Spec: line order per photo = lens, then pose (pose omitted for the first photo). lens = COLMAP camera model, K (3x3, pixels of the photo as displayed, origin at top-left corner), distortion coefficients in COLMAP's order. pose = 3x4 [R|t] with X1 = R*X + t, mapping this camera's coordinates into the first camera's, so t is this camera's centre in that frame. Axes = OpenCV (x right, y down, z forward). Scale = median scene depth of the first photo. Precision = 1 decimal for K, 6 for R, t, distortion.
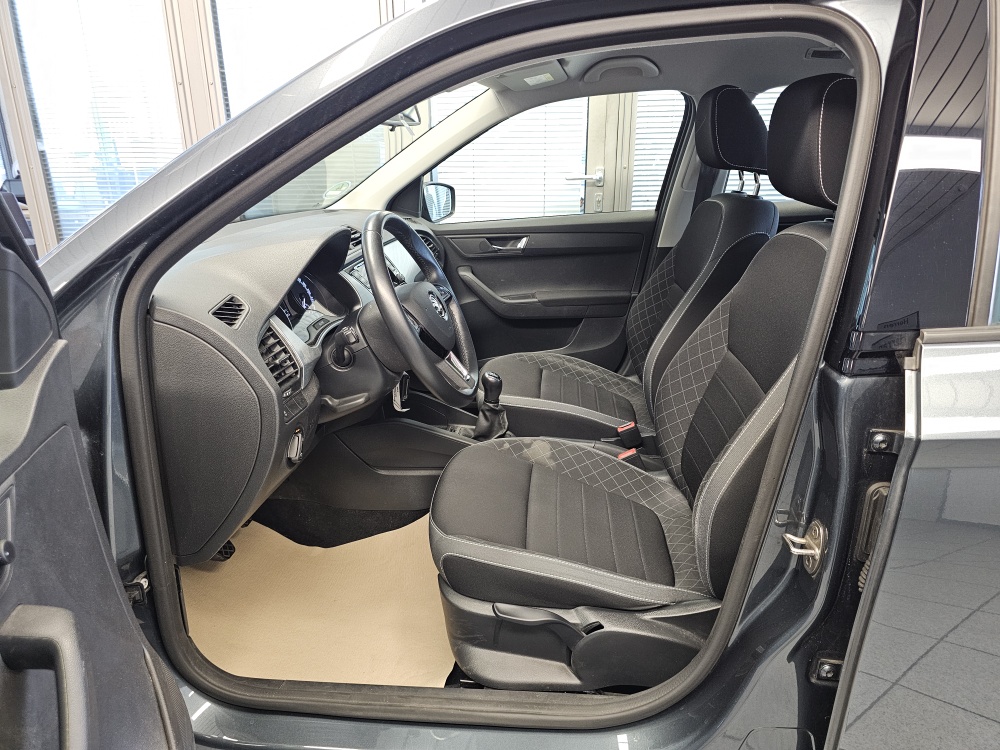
lens RADIAL K [[676.7, 0, 508.3], [0, 676.7, 371.1], [0, 0, 1]] dist [0.021012, -0.039054]
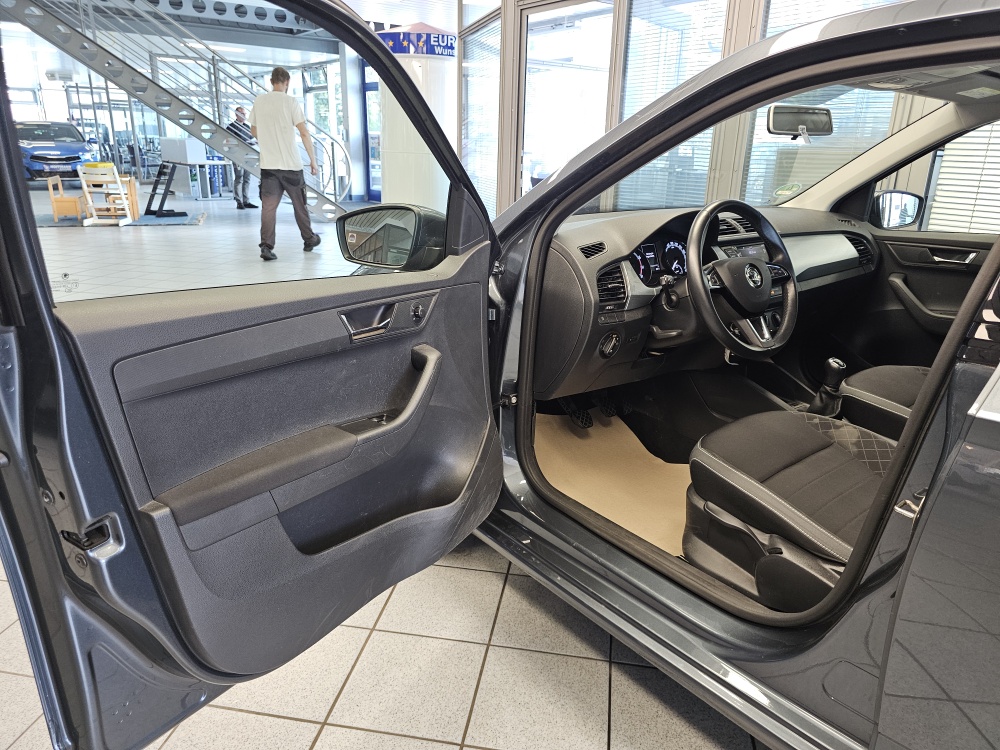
lens RADIAL K [[664.6, 0, 485.0], [0, 664.6, 358.9], [0, 0, 1]] dist [0.036987, -0.043680]
pose [[0.668546, 0.243345, -0.702730, 0.470185], [-0.258550, 0.962057, 0.087173, 0.070859], [0.697279, 0.123412, 0.706096, -0.208234]]
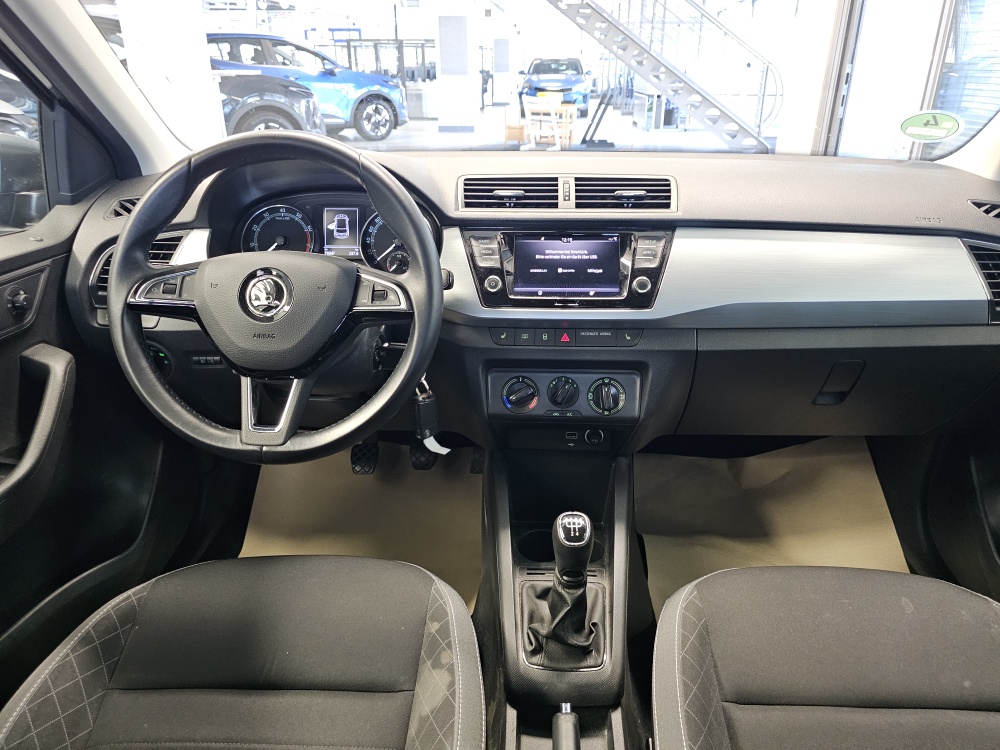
lens RADIAL K [[662.8, 0, 519.7], [0, 662.8, 358.3], [0, 0, 1]] dist [0.048568, -0.053375]
pose [[0.043214, 0.398776, -0.916030, 0.479834], [-0.321784, 0.873581, 0.365117, -0.341335], [0.945826, 0.278986, 0.166071, 1.135668]]
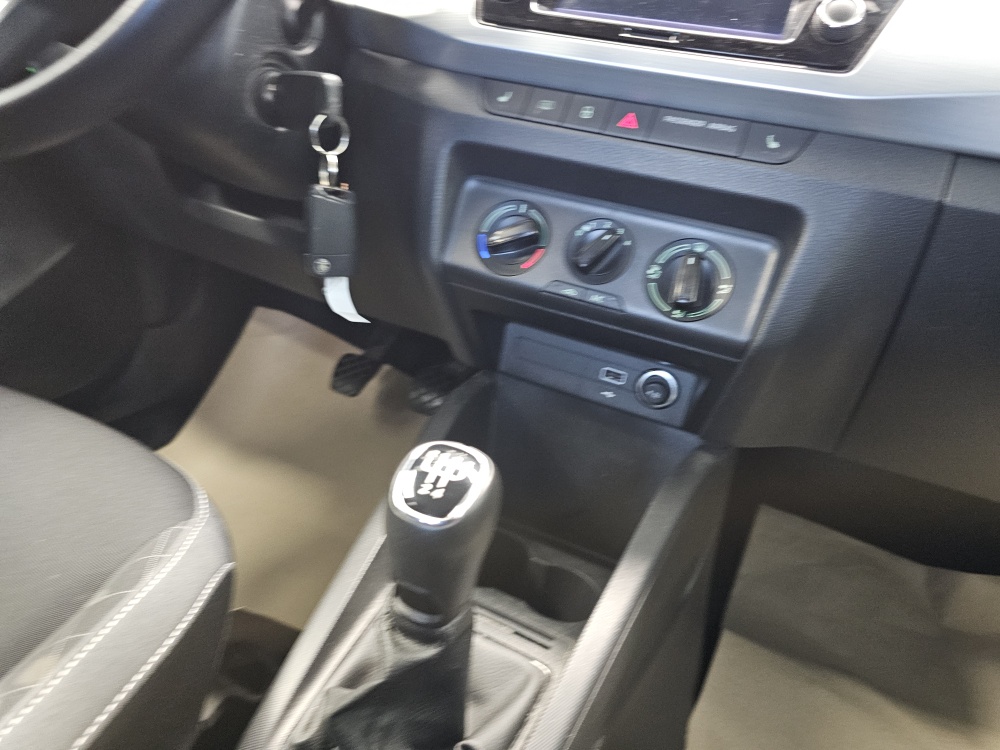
lens RADIAL K [[682.1, 0, 514.4], [0, 682.1, 367.5], [0, 0, 1]] dist [0.010033, -0.027608]
pose [[-0.317067, 0.313214, -0.895190, 0.155856], [-0.445573, 0.784040, 0.432141, -0.131834], [0.837217, 0.535891, -0.109034, 1.356870]]
